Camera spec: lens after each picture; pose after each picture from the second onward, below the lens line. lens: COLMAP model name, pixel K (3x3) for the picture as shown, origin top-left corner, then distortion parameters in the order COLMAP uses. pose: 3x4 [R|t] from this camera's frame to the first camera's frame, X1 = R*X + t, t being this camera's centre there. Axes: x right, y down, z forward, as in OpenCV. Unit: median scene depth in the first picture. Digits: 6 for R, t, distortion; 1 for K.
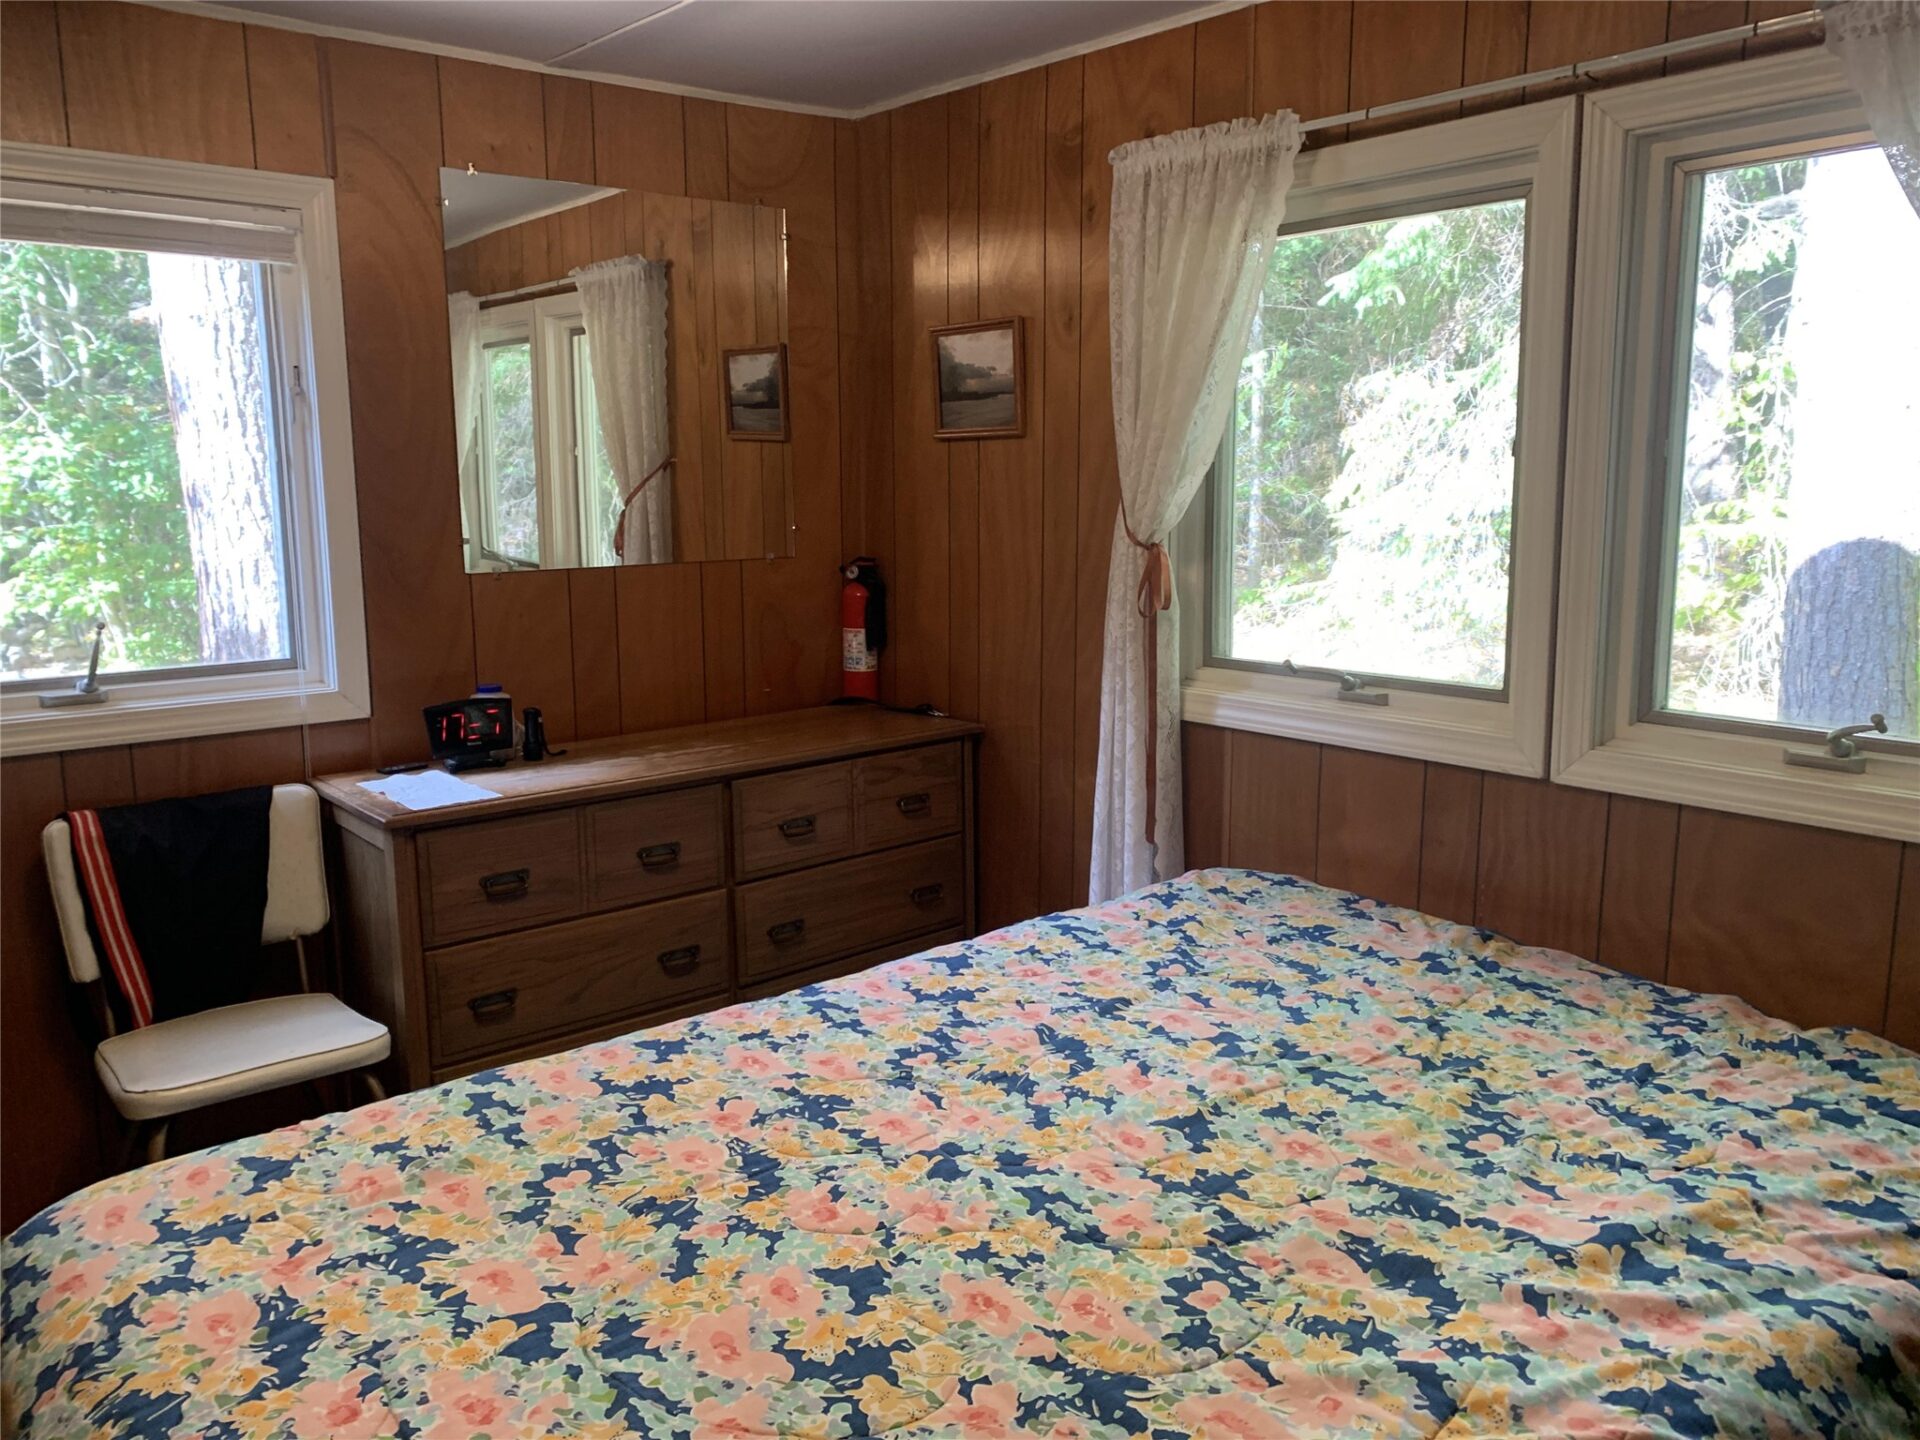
lens RADIAL K [[1462.4, 0, 967.9], [0, 1462.4, 737.8], [0, 0, 1]] dist [0.024512, -0.004935]
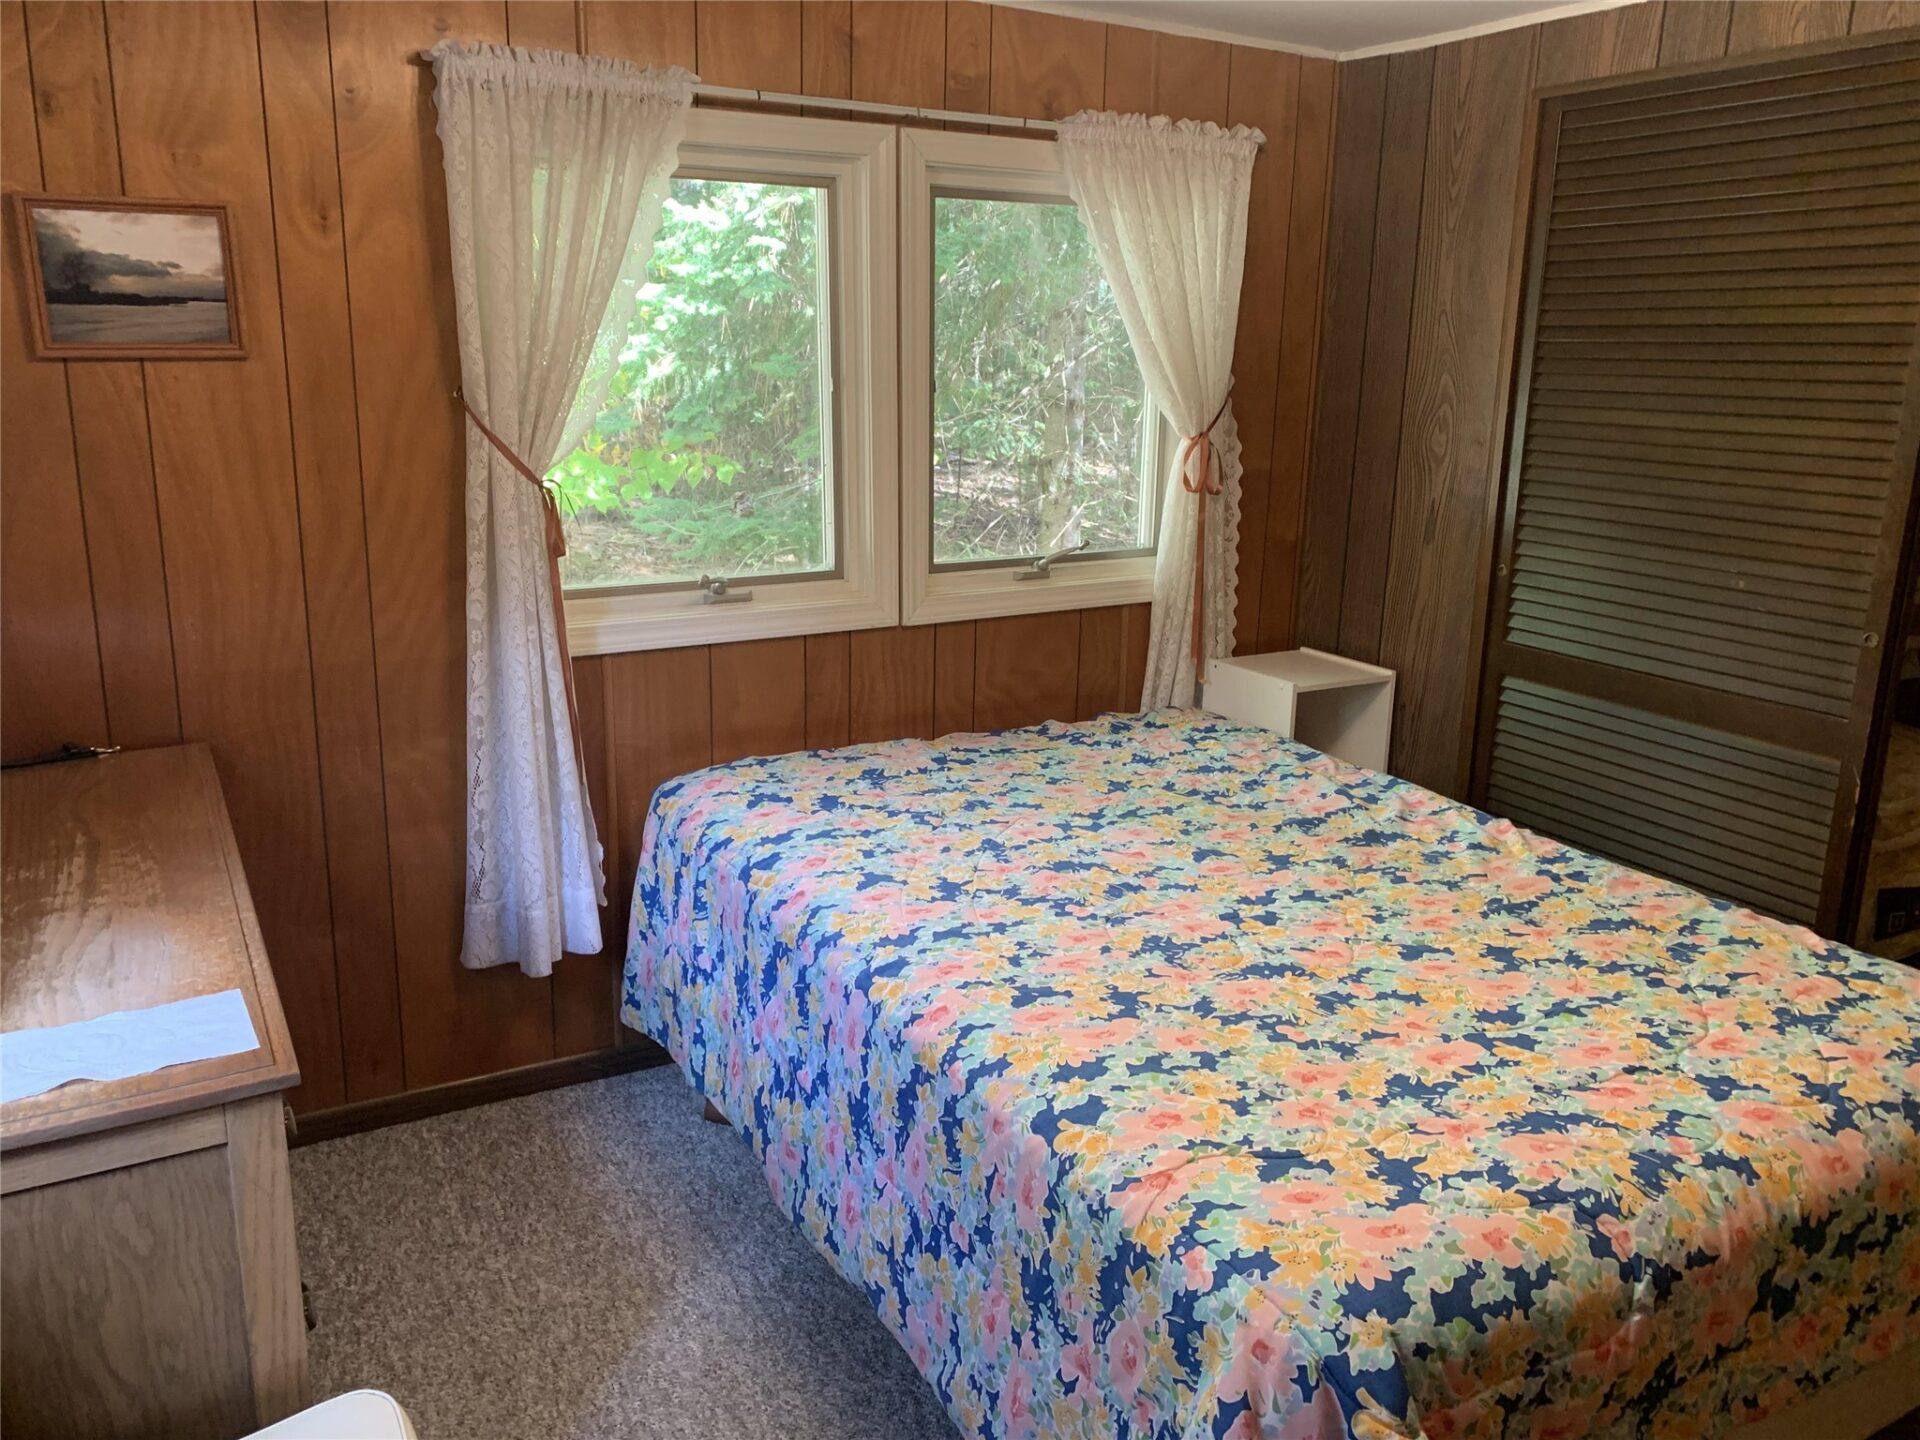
lens RADIAL K [[1463.3, 0, 1004.5], [0, 1463.3, 711.5], [0, 0, 1]] dist [0.096656, -0.097544]
pose [[0.158643, -0.237705, 0.958295, -1.147395], [0.165600, 0.963243, 0.211518, -0.205848], [-0.973349, 0.125138, 0.192176, 0.778129]]
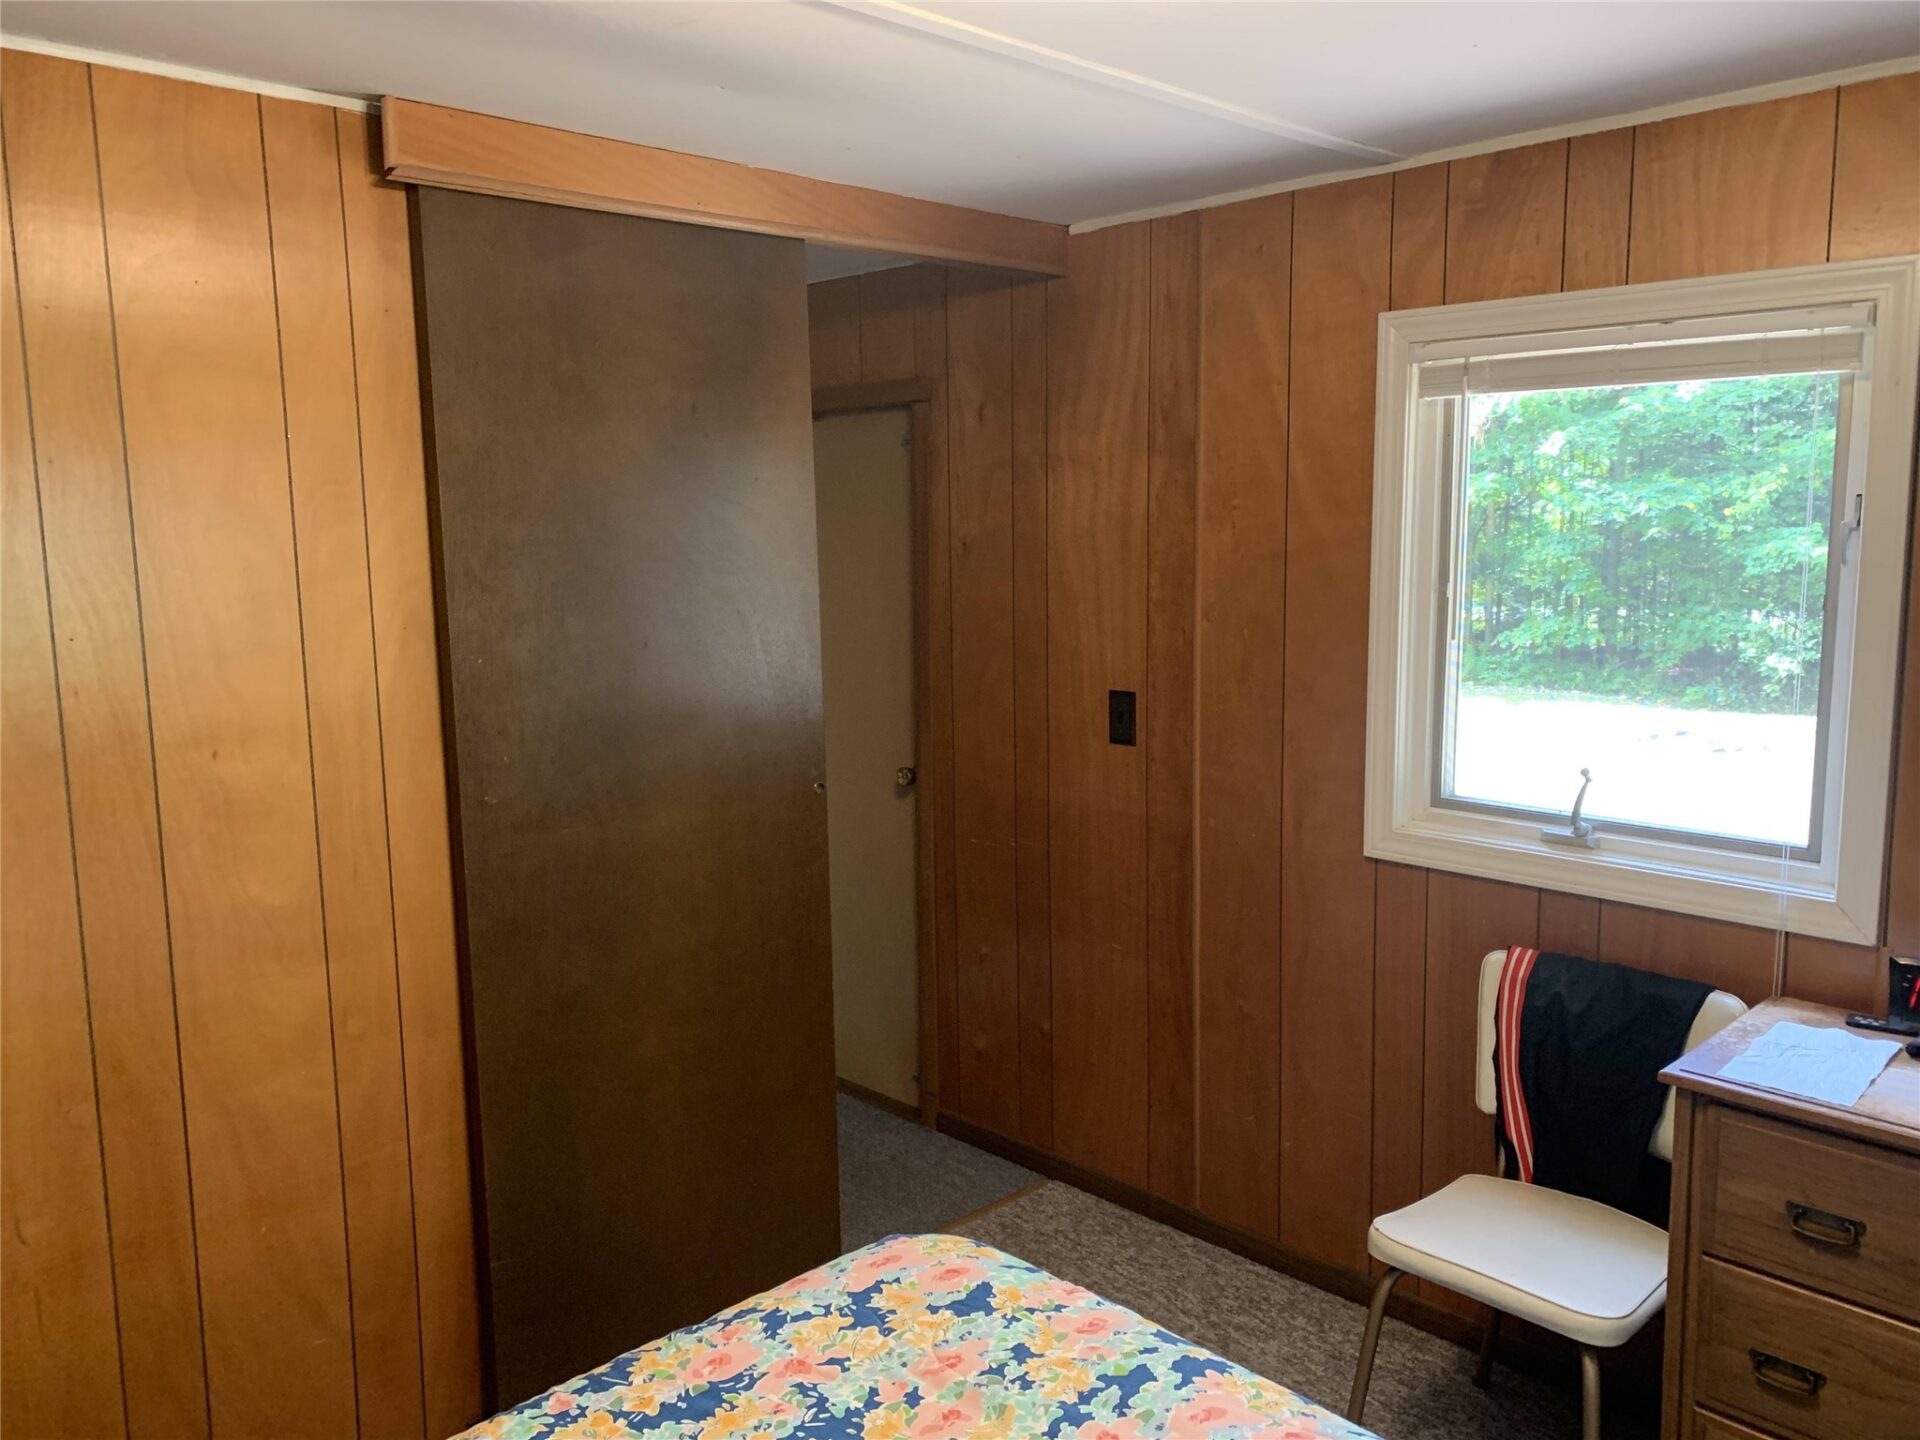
lens RADIAL K [[1490.5, 0, 984.7], [0, 1490.5, 719.0], [0, 0, 1]] dist [0.090401, -0.119073]
pose [[0.084789, 0.141214, -0.986341, 0.461397], [-0.172285, 0.977074, 0.125077, -0.220704], [0.981391, 0.159327, 0.107174, 0.670728]]
